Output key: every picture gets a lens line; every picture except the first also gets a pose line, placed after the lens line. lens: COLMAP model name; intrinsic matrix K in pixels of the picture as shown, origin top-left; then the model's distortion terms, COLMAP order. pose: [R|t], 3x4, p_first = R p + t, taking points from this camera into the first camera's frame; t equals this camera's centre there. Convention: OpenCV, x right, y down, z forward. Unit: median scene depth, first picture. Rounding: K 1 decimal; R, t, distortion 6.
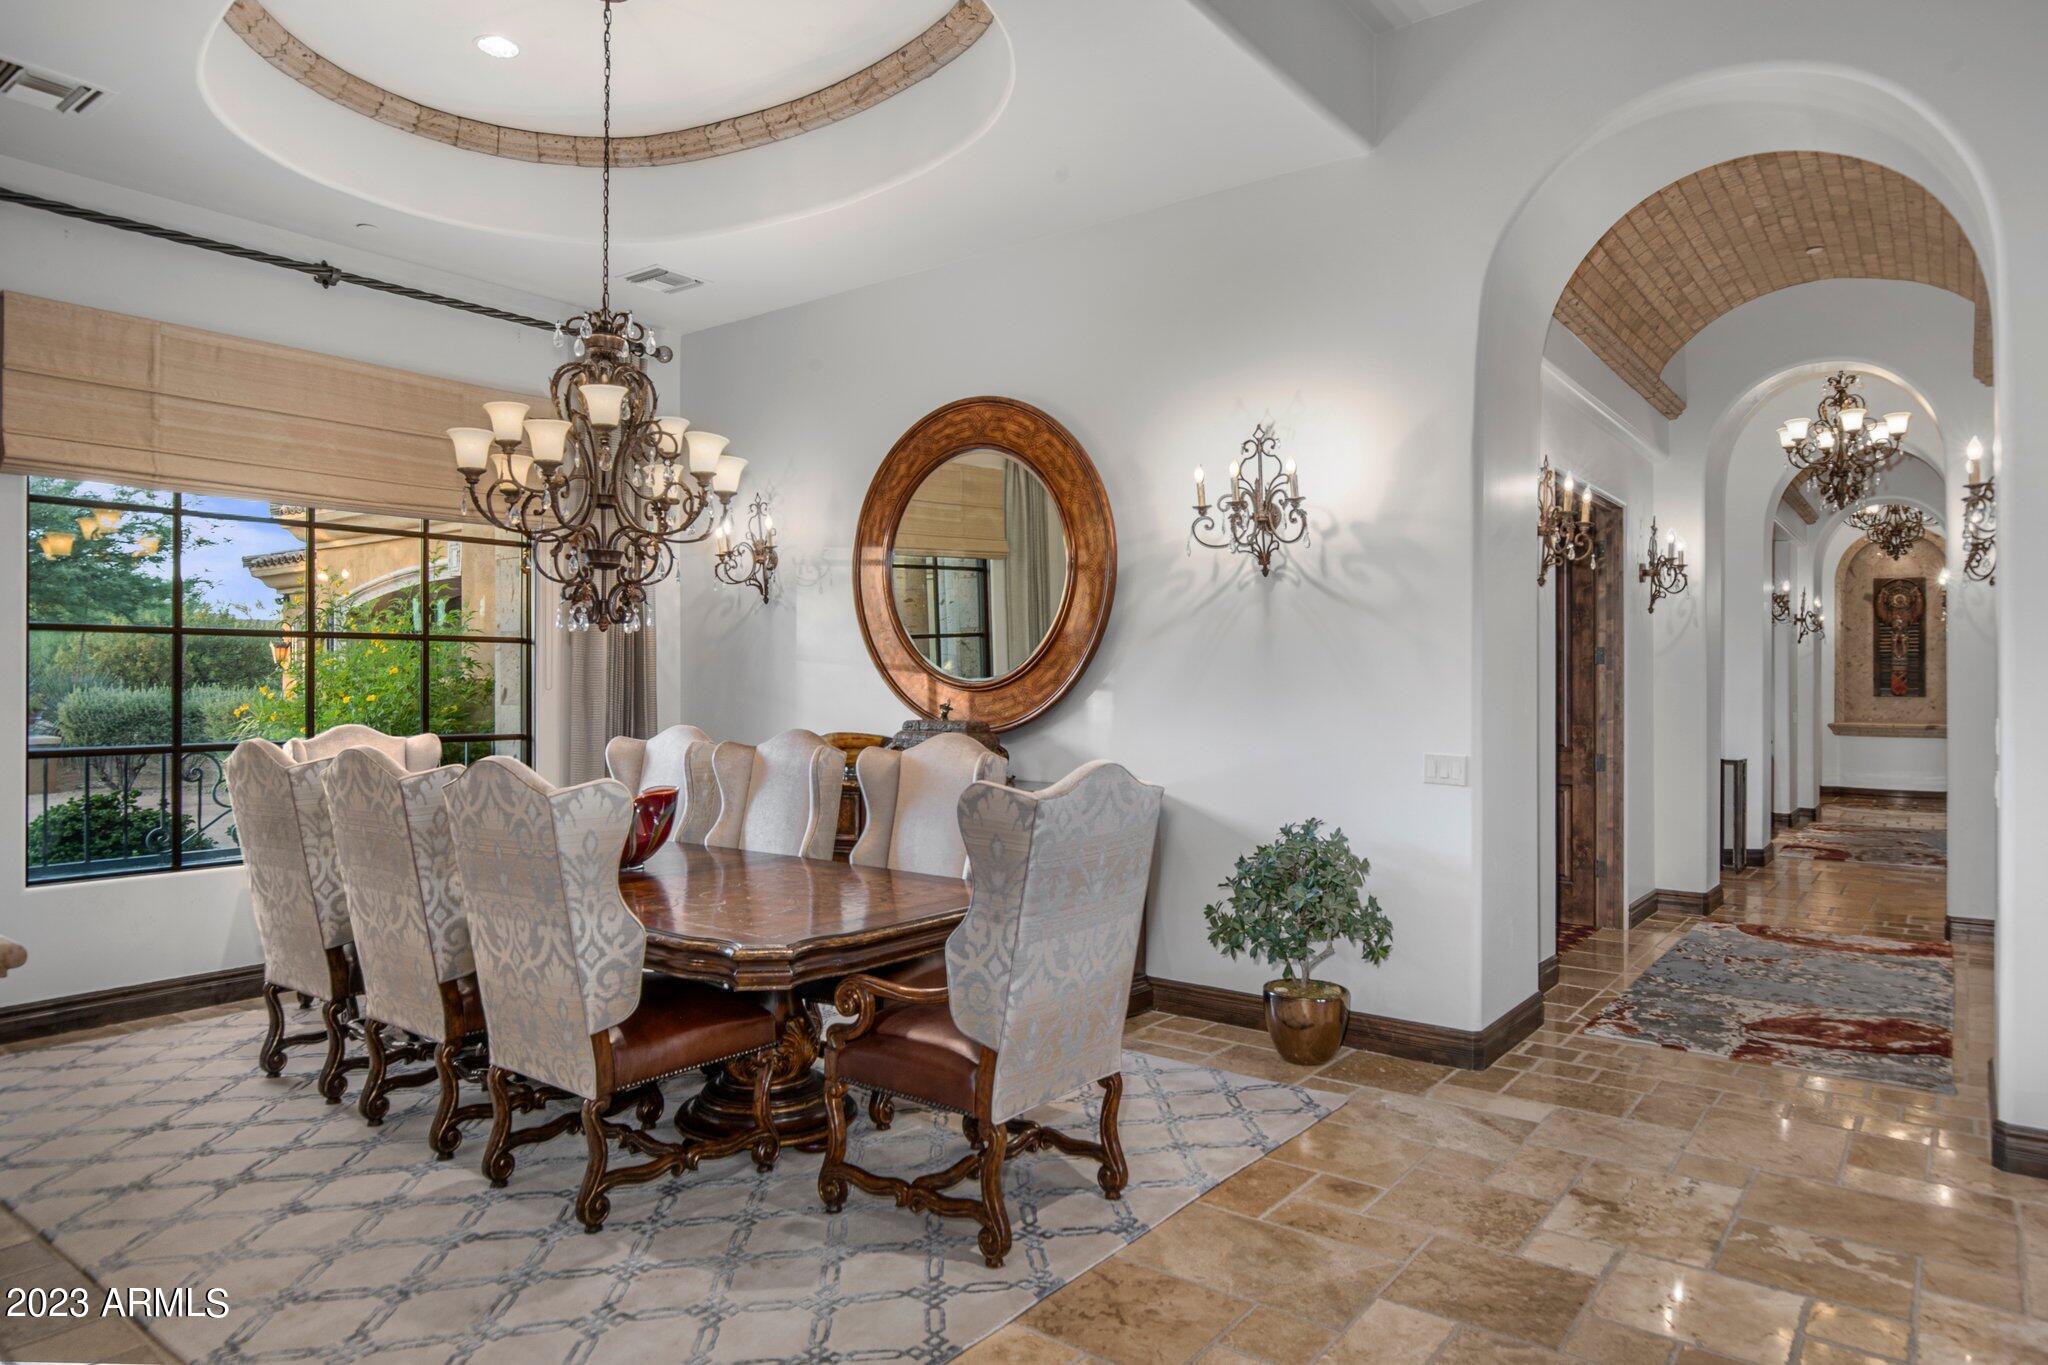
lens RADIAL K [[1225.5, 0, 1024.0], [0, 1225.5, 682.5], [0, 0, 1]] dist [-0.007495, 0.001334]
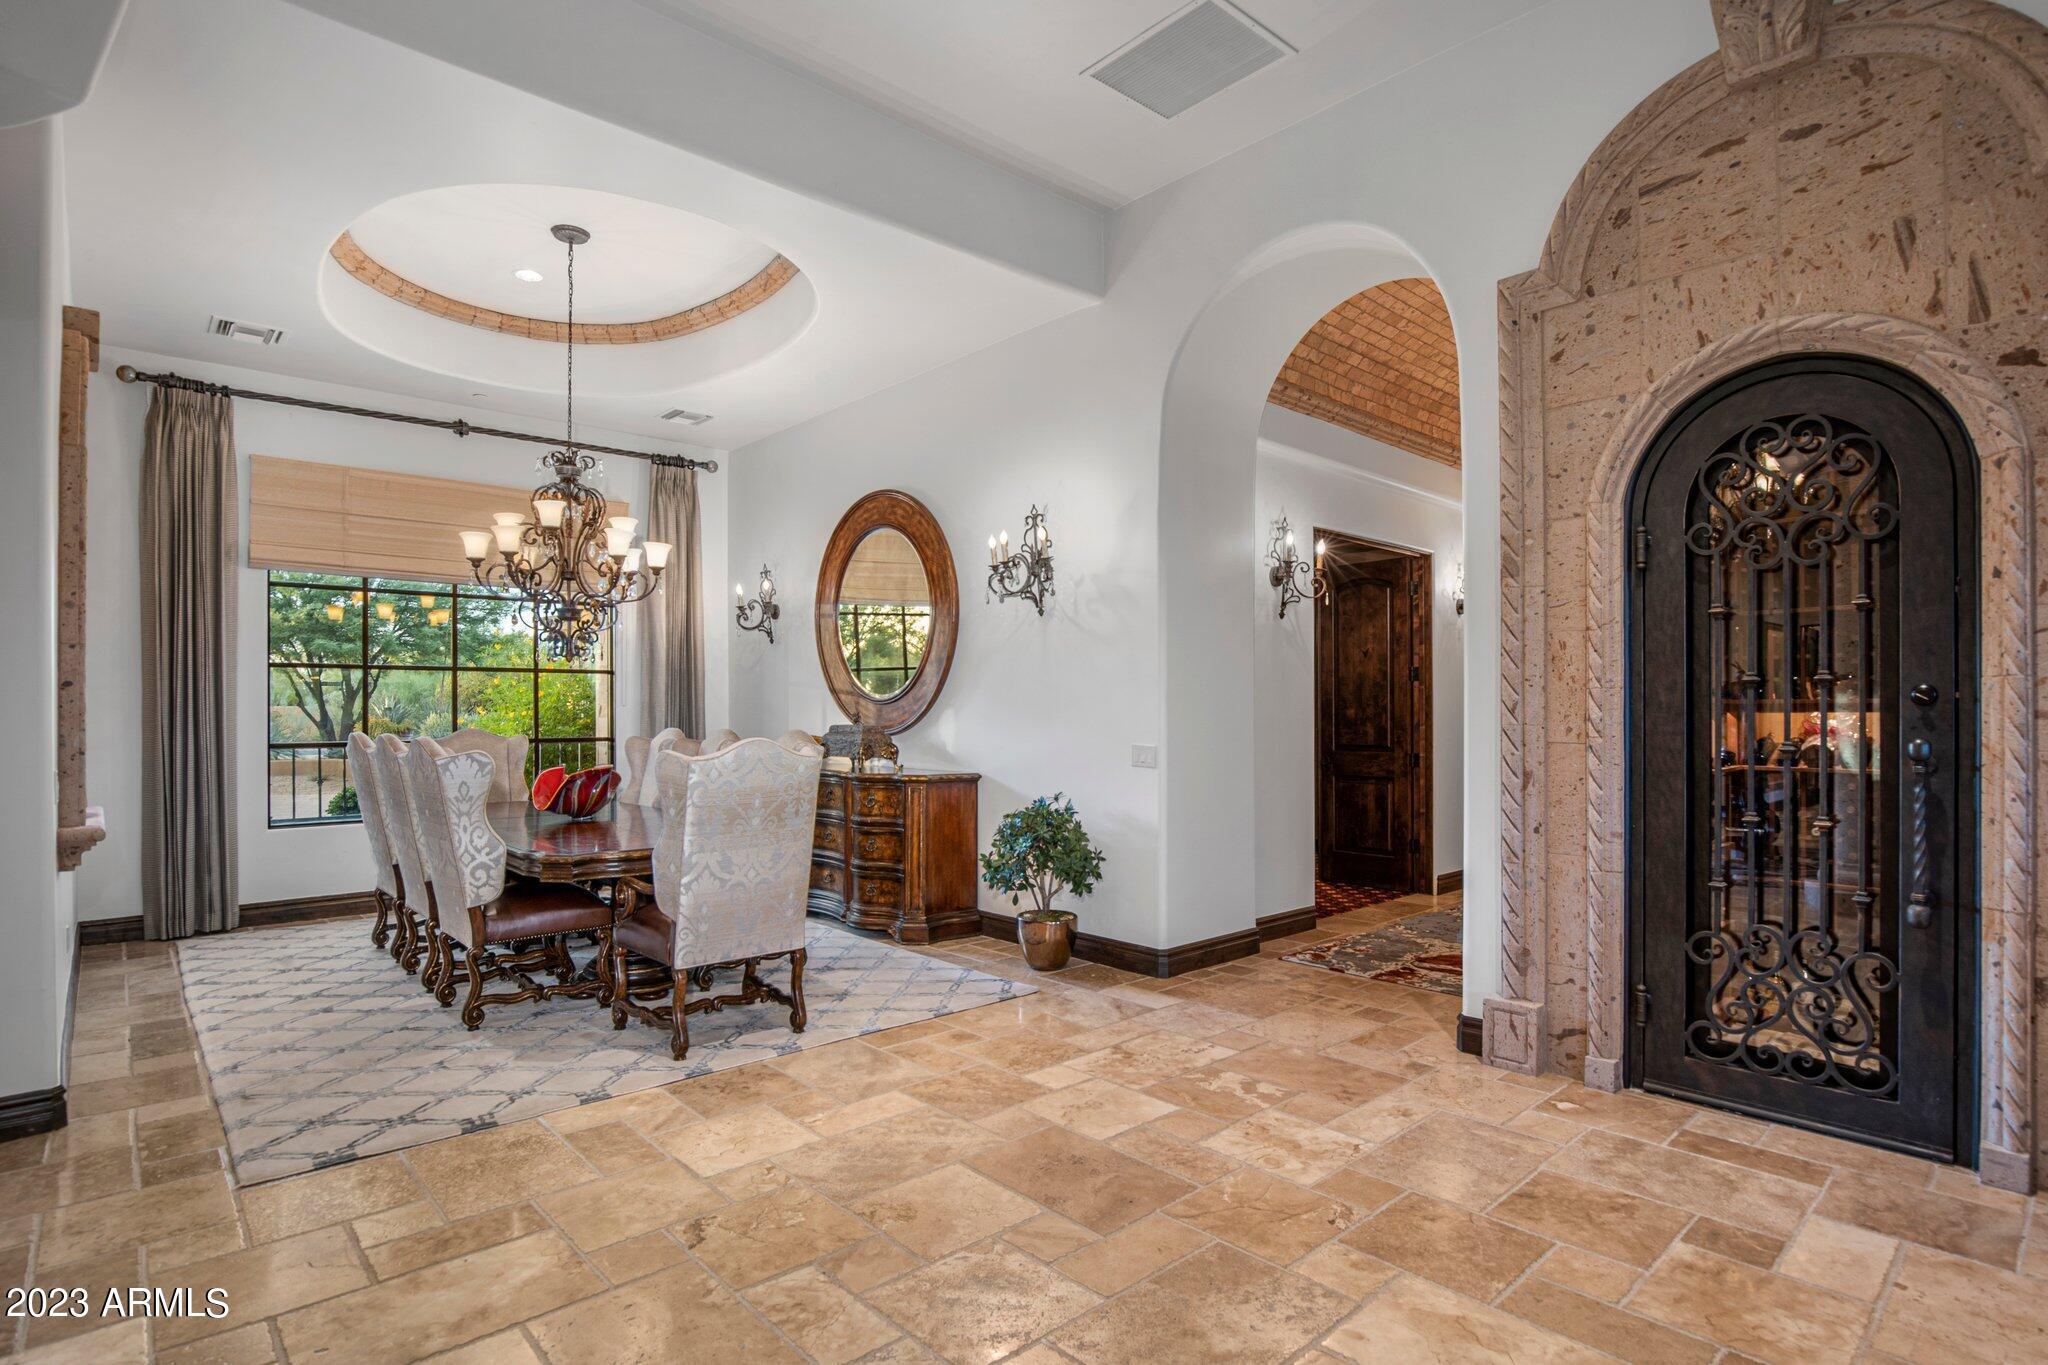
lens RADIAL K [[1017.9, 0, 1025.3], [0, 1017.9, 711.9], [0, 0, 1]] dist [-0.022973, 0.000252]
pose [[0.985325, -0.004970, -0.170614, 0.455708], [0.005275, 0.999985, 0.001334, 0.022817], [0.170605, -0.002214, 0.985337, -0.144523]]
